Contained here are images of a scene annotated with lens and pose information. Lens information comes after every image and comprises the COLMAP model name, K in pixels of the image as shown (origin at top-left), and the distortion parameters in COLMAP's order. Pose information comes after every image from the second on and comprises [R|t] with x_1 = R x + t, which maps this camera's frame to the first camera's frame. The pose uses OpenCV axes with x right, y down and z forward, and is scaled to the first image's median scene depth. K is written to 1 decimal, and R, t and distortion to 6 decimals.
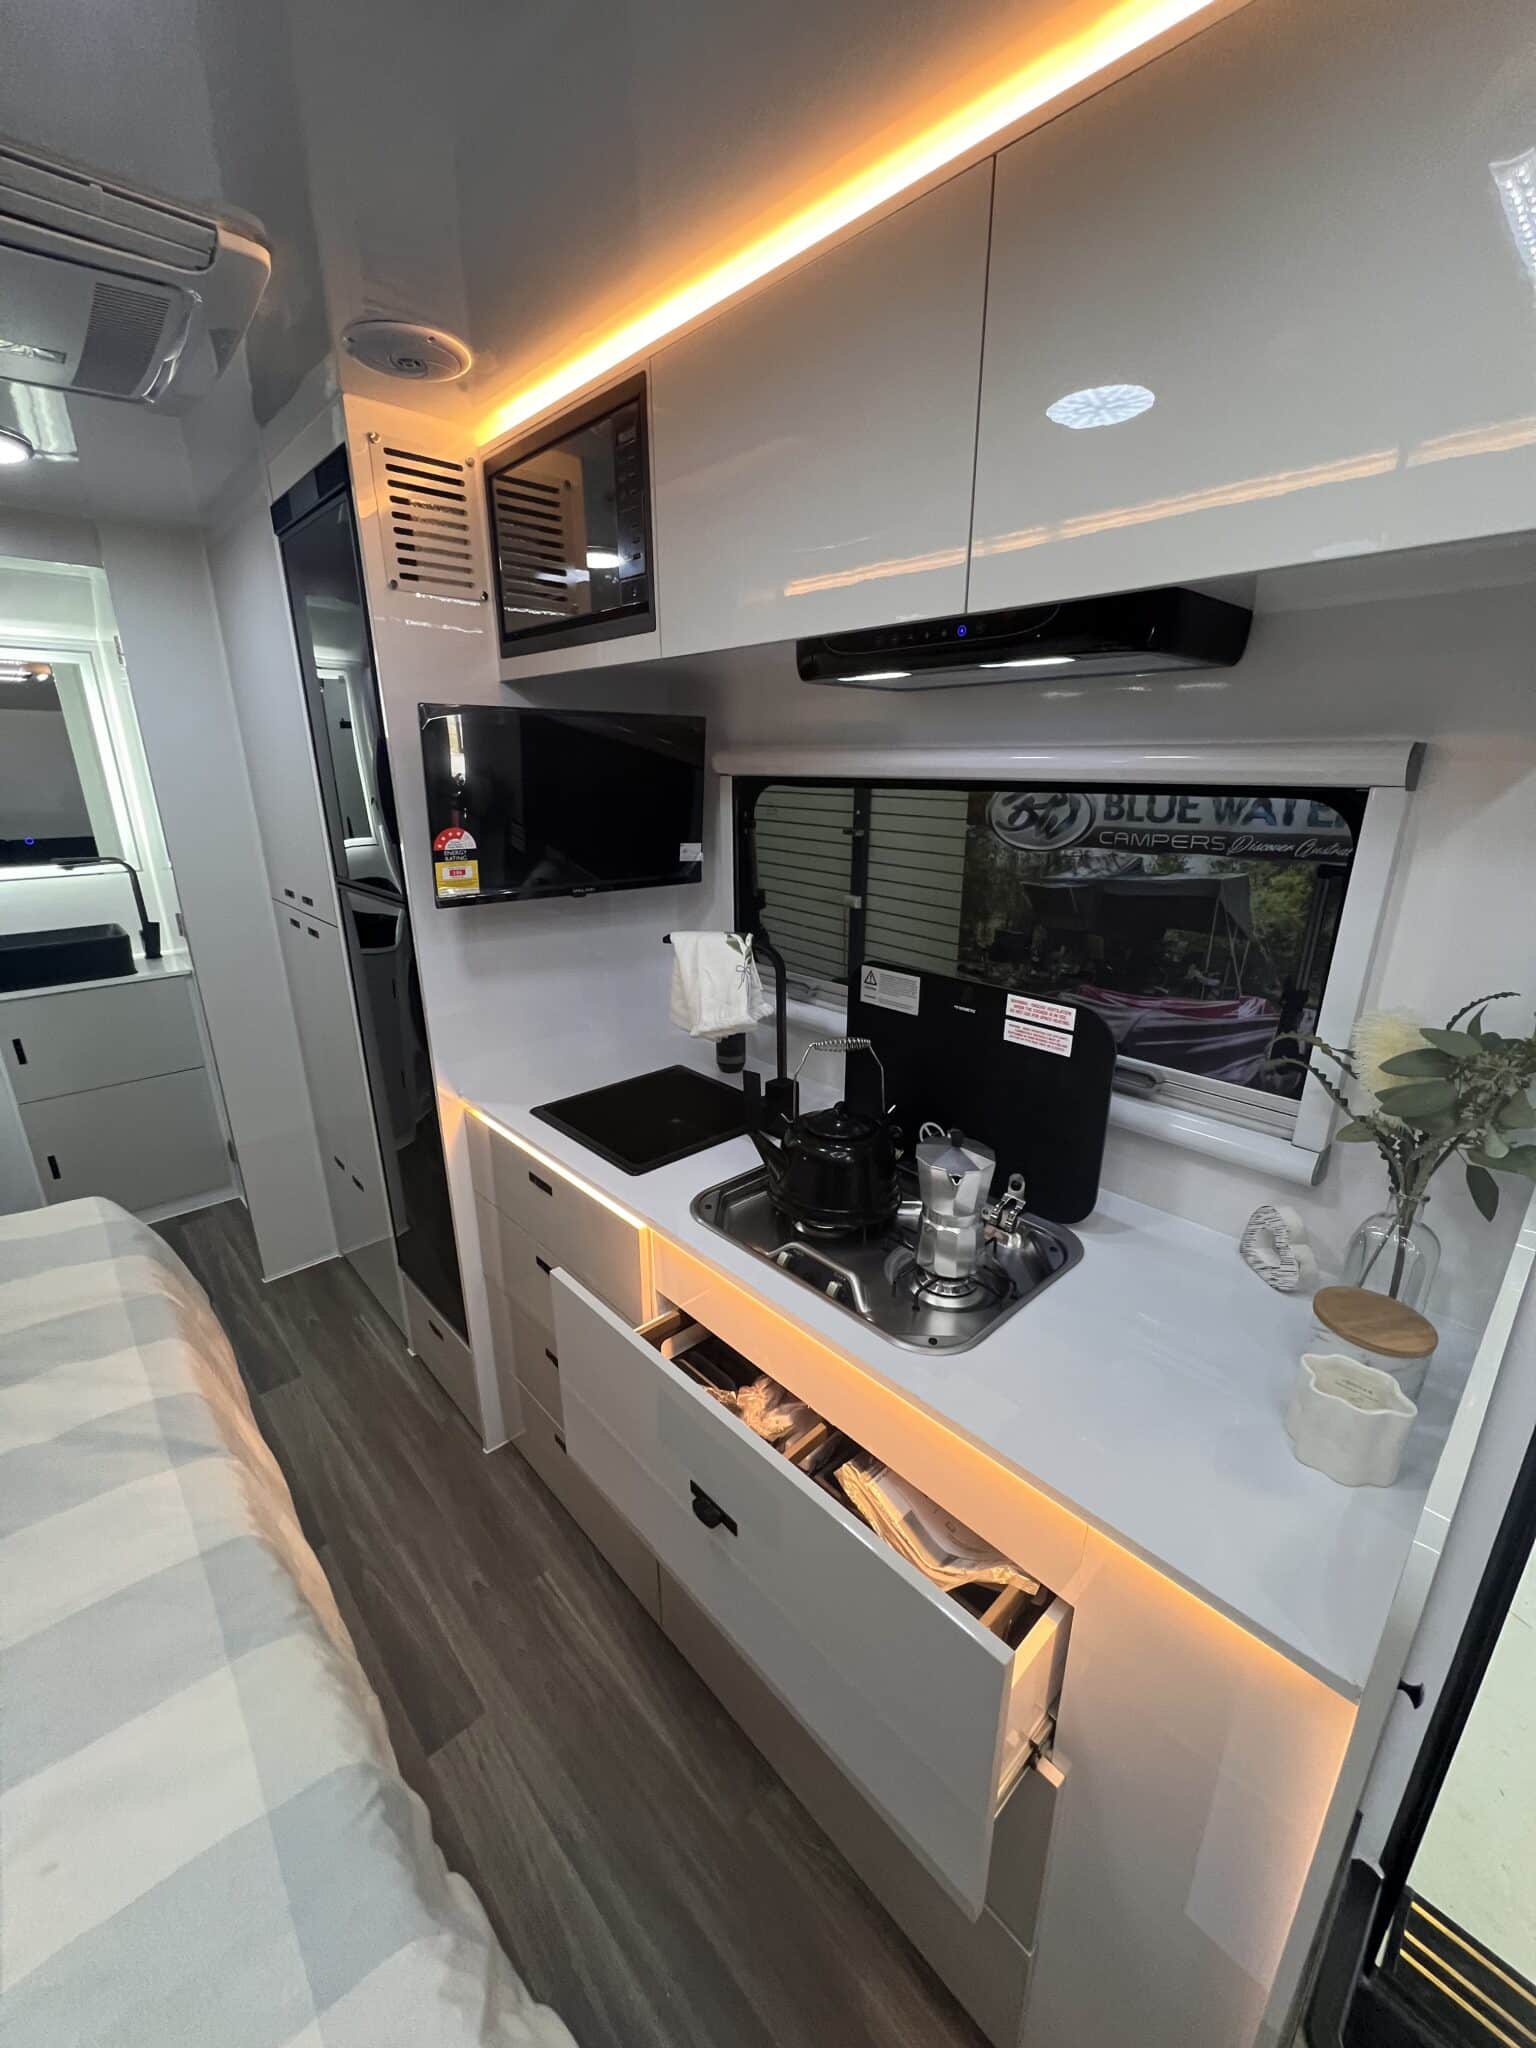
lens RADIAL K [[816.6, 0, 771.3], [0, 816.6, 1026.2], [0, 0, 1]] dist [-0.003810, 0.000698]
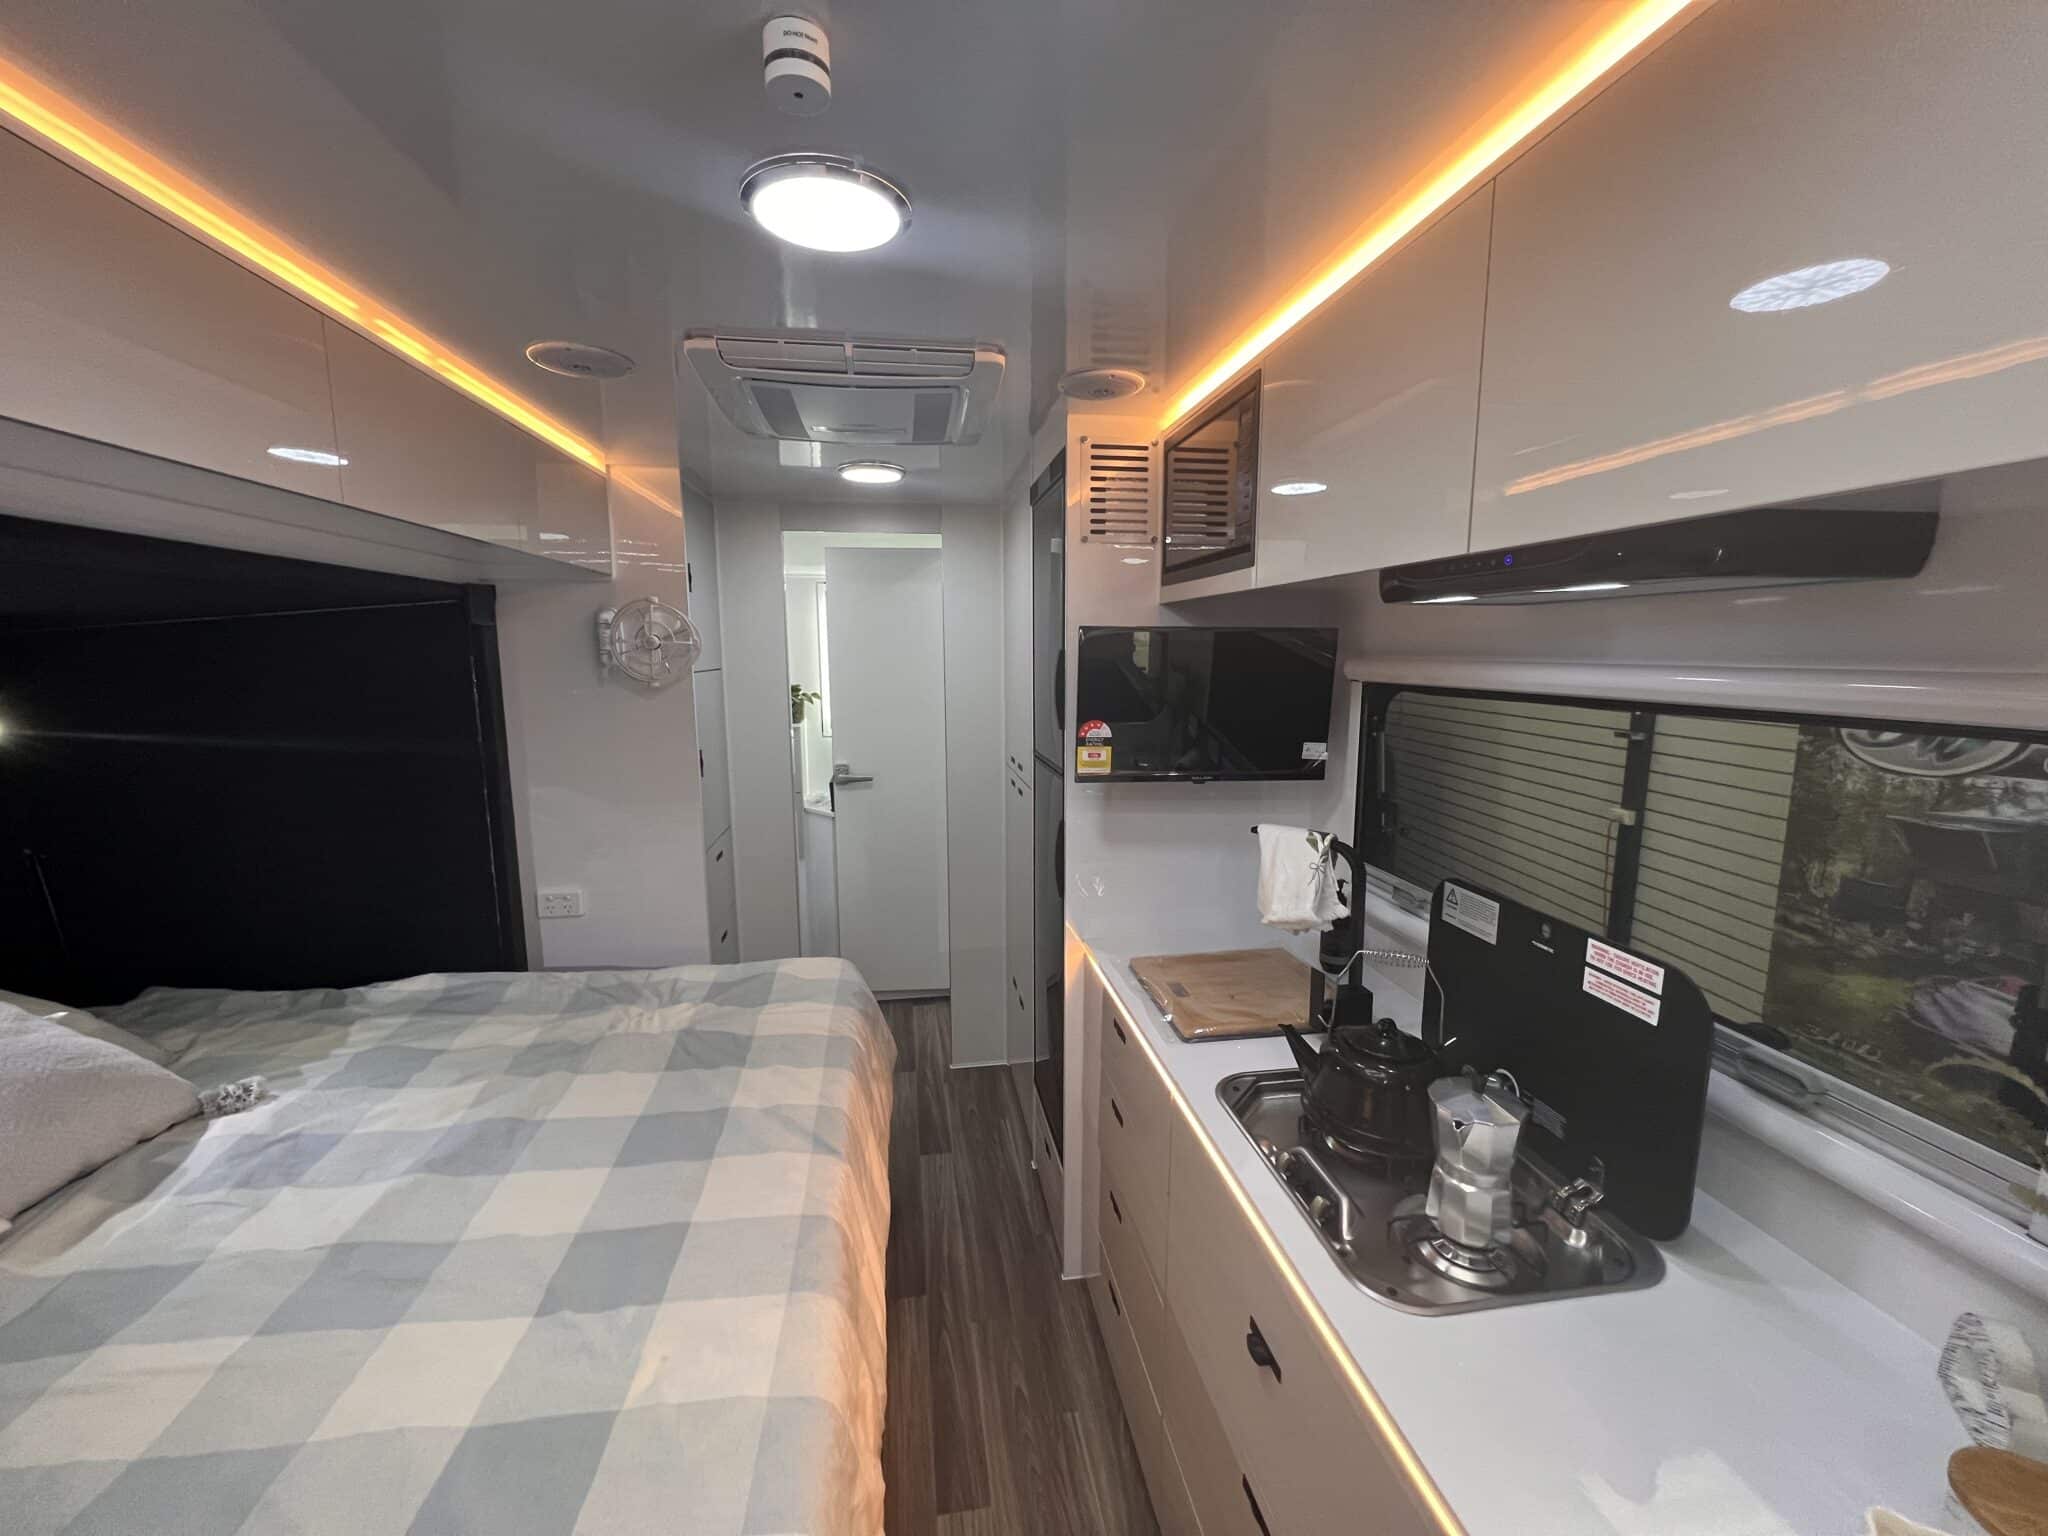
lens RADIAL K [[816.6, 0, 1027.6], [0, 816.6, 766.1], [0, 0, 1]] dist [-0.003810, 0.000698]
pose [[0.827177, 0.078517, -0.556429, 0.220462], [-0.170811, 0.978469, -0.115854, -0.013045], [0.535352, 0.190876, 0.822779, -0.064340]]
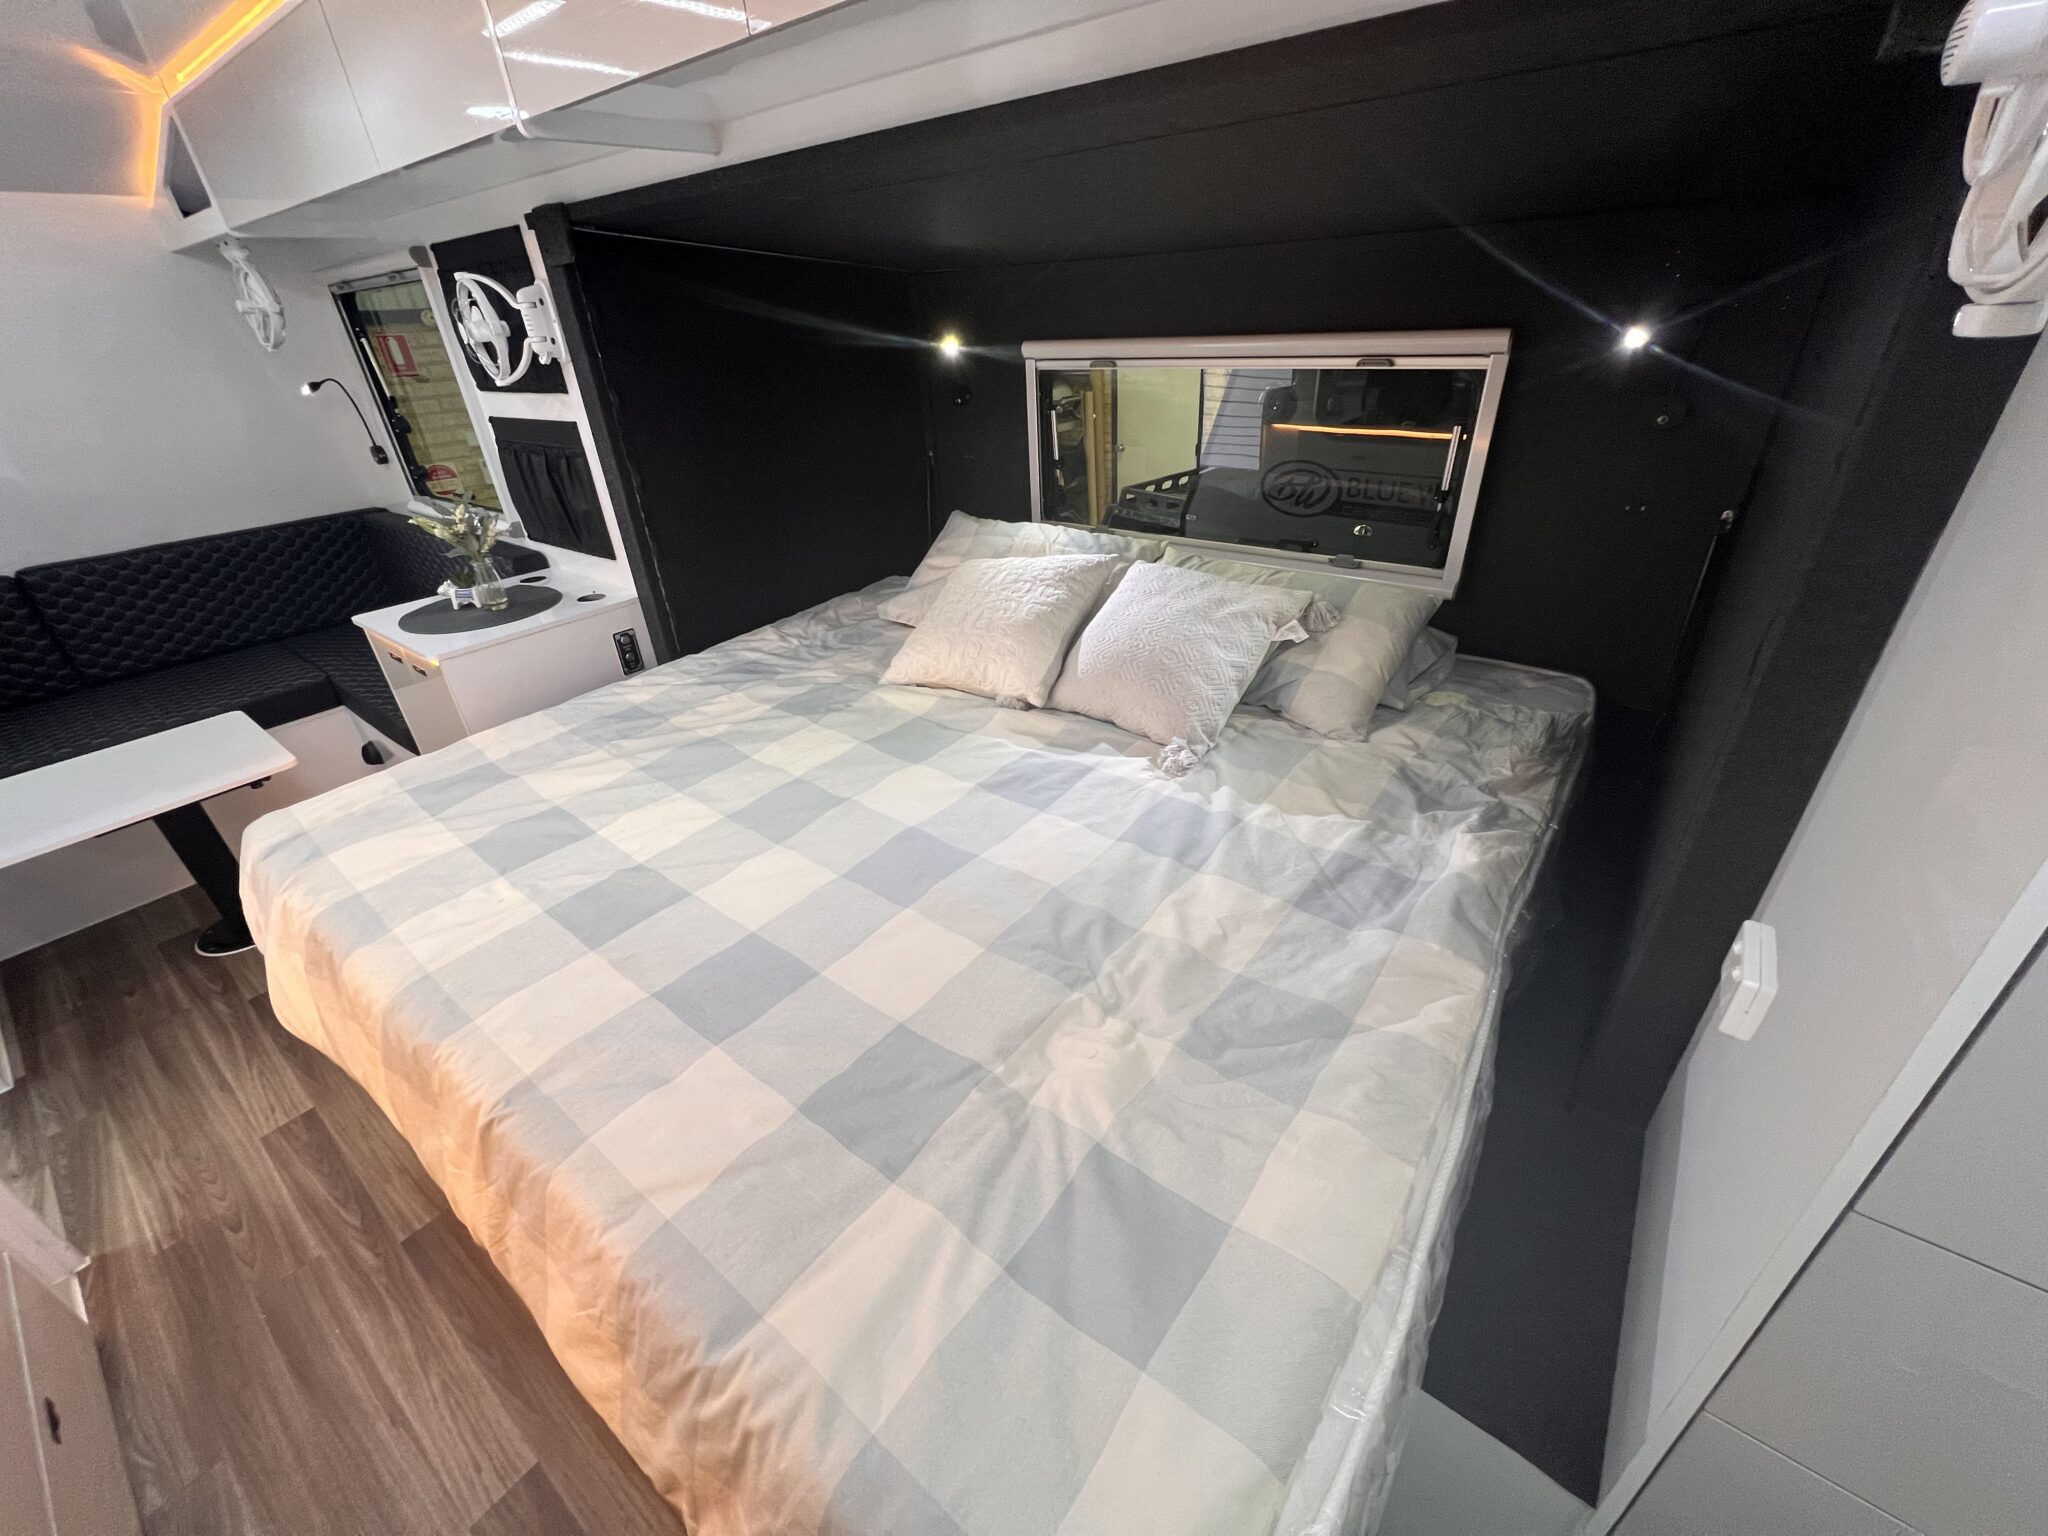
lens RADIAL K [[816.6, 0, 1033.0], [0, 816.6, 763.6], [0, 0, 1]] dist [-0.003810, 0.000698]
pose [[-0.985234, 0.120522, -0.121604, -0.929367], [-0.007123, 0.680792, 0.732442, -0.340039], [0.171062, 0.722494, -0.669881, 1.091510]]
